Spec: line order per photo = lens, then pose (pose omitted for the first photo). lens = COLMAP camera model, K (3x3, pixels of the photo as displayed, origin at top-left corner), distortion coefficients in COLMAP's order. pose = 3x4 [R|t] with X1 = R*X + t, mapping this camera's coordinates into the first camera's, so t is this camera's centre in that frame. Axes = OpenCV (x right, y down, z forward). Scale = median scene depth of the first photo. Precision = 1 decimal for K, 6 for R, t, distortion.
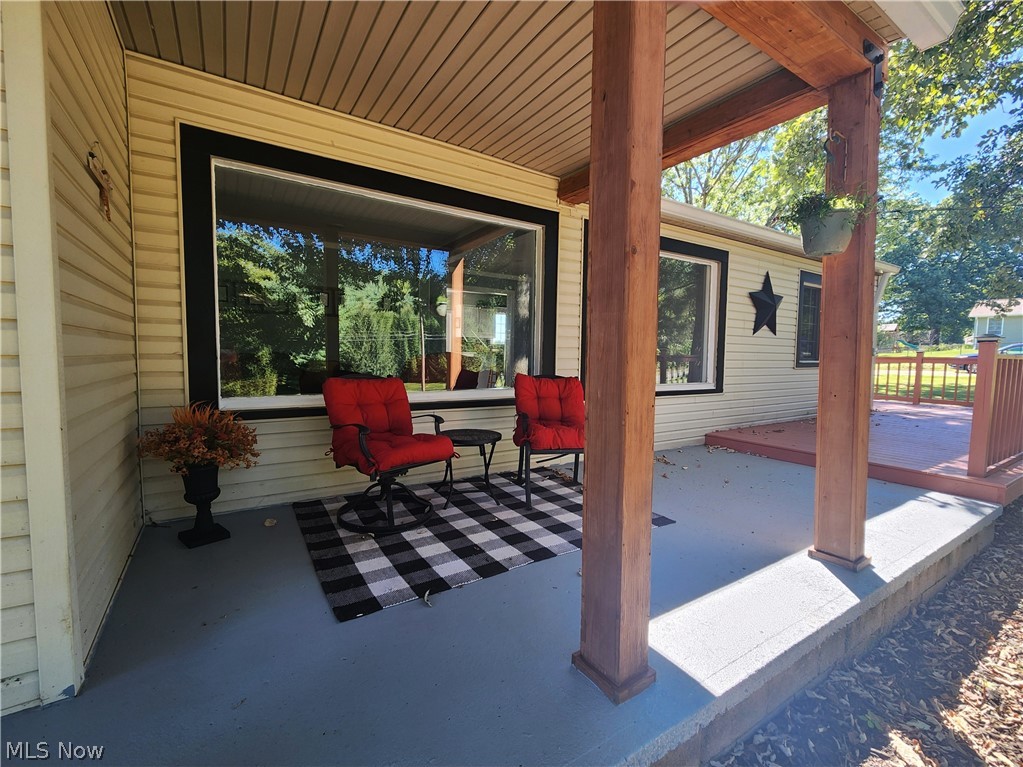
lens RADIAL K [[442.2, 0, 511.5], [0, 442.2, 383.5], [0, 0, 1]] dist [0.001247, -0.000030]
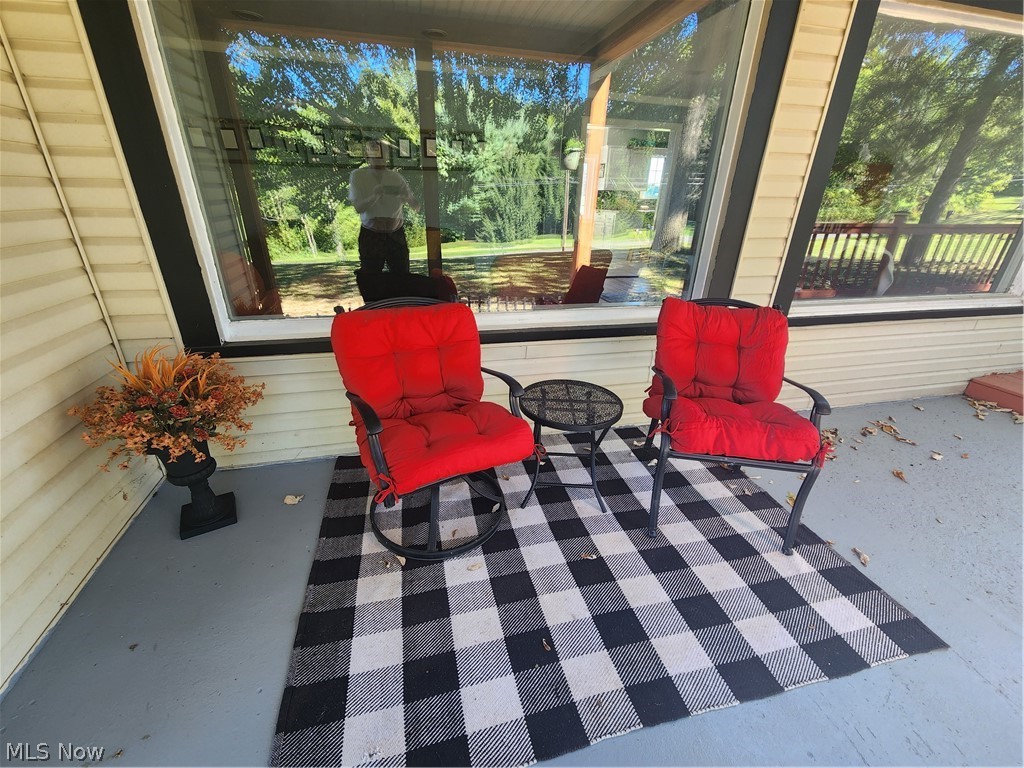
lens RADIAL K [[411.9, 0, 512.0], [0, 411.9, 384.0], [0, 0, 1]] dist [-0.000576, -0.000192]
pose [[0.947108, 0.136749, -0.290322, -0.003817], [-0.027043, 0.935458, 0.352402, -0.057446], [0.319774, -0.325911, 0.889678, 0.241304]]
